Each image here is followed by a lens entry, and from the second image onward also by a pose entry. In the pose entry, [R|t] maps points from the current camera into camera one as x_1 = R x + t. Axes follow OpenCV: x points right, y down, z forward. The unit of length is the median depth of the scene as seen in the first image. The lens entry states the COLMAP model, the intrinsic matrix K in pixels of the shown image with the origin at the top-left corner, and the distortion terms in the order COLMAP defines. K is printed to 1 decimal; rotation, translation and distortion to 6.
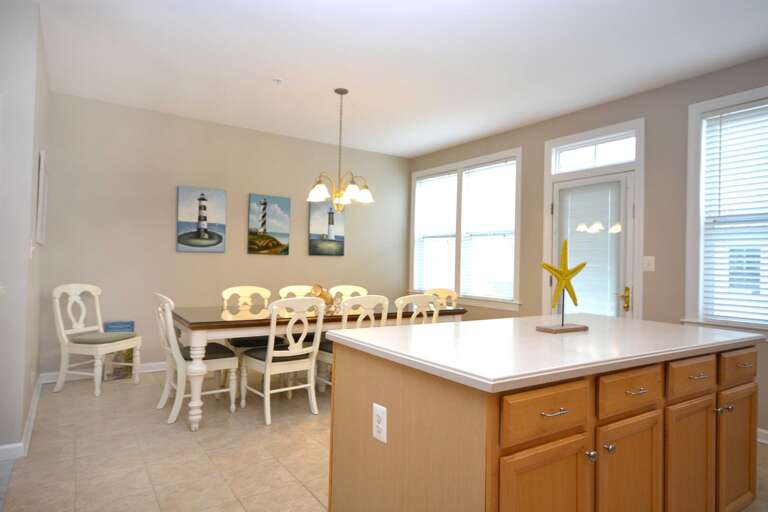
lens RADIAL K [[459.3, 0, 379.1], [0, 459.3, 258.3], [0, 0, 1]] dist [-0.018700, 0.000415]
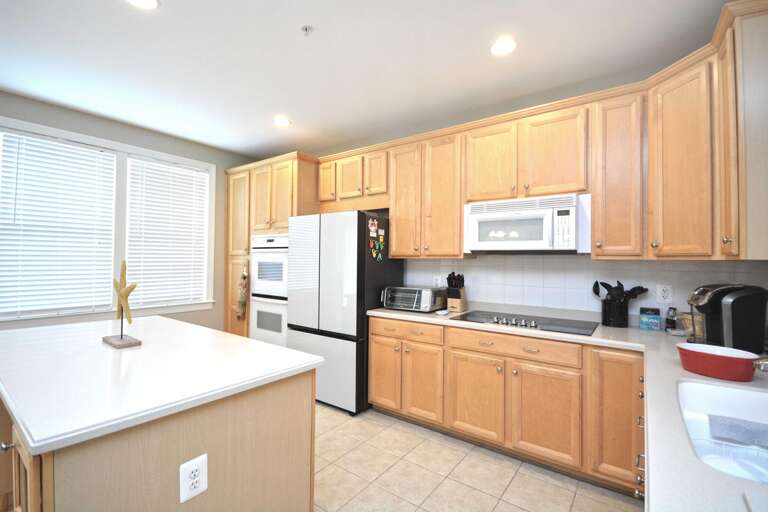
lens RADIAL K [[352.2, 0, 384.0], [0, 352.2, 256.0], [0, 0, 1]] dist [0.000141, -0.000485]
pose [[-0.342773, -0.024079, 0.939110, -0.260929], [-0.029618, 0.999451, 0.014816, -0.036754], [-0.938951, -0.022737, -0.343298, 0.296025]]
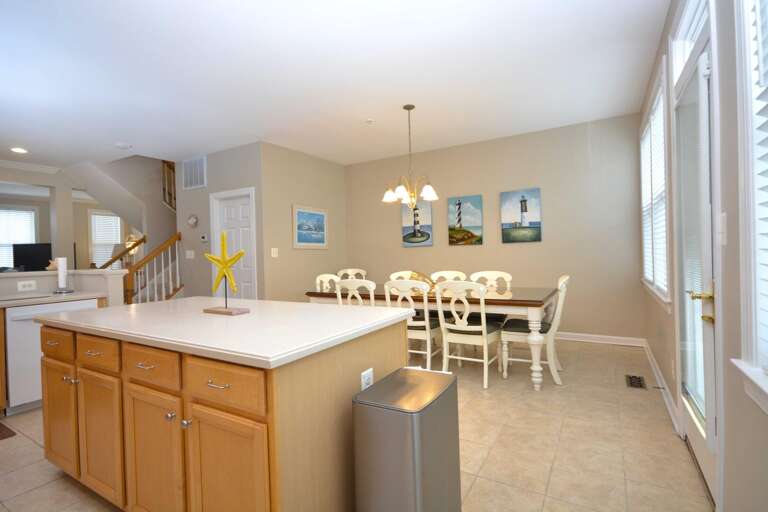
lens RADIAL K [[370.6, 0, 385.2], [0, 370.6, 250.7], [0, 0, 1]] dist [0.010826, -0.000045]
pose [[0.437570, -0.041644, -0.898219, 0.586479], [0.047985, 0.998585, -0.022921, 0.020307], [0.897903, -0.033072, 0.438950, 0.406988]]
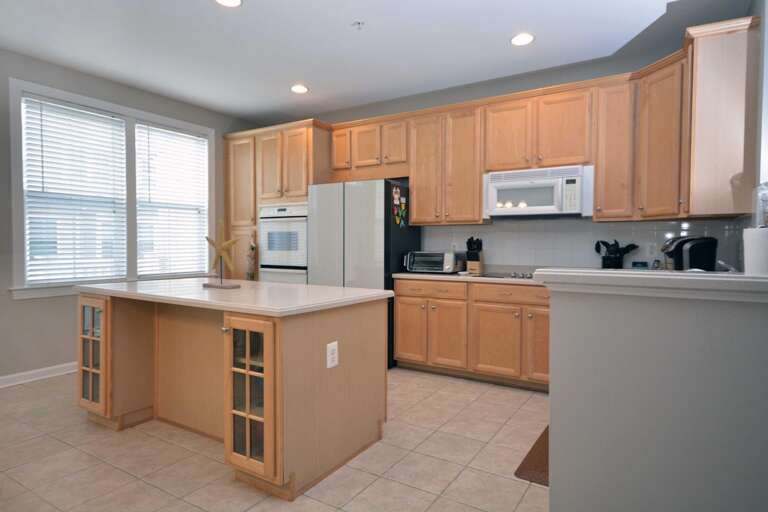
lens RADIAL K [[466.2, 0, 382.3], [0, 466.2, 258.6], [0, 0, 1]] dist [0.007255, 0.001523]
pose [[-0.411371, -0.060509, 0.909457, -0.451420], [-0.023233, 0.998166, 0.055902, -0.008138], [-0.911172, 0.001868, -0.412023, 0.482034]]
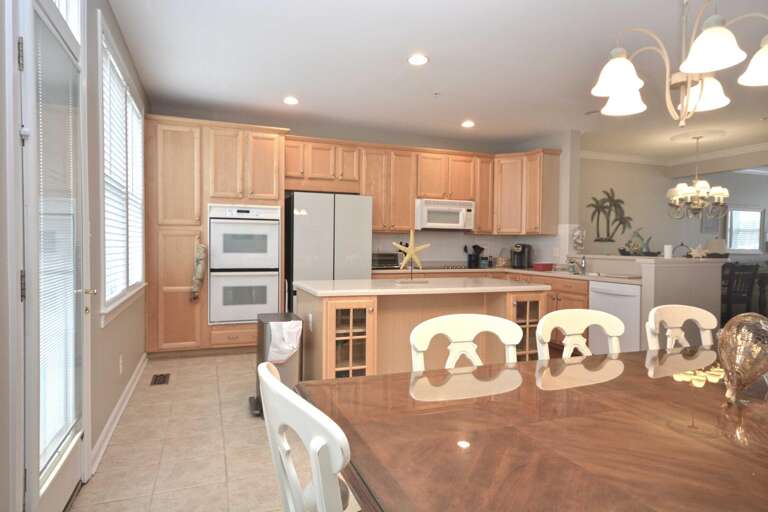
lens RADIAL K [[454.3, 0, 384.0], [0, 454.3, 256.0], [0, 0, 1]] dist [0.024632, 0.000452]
pose [[-0.977086, -0.042278, 0.208605, 0.064602], [-0.039084, 0.999047, 0.019410, 0.011658], [-0.209227, 0.010812, -0.977807, 1.137950]]
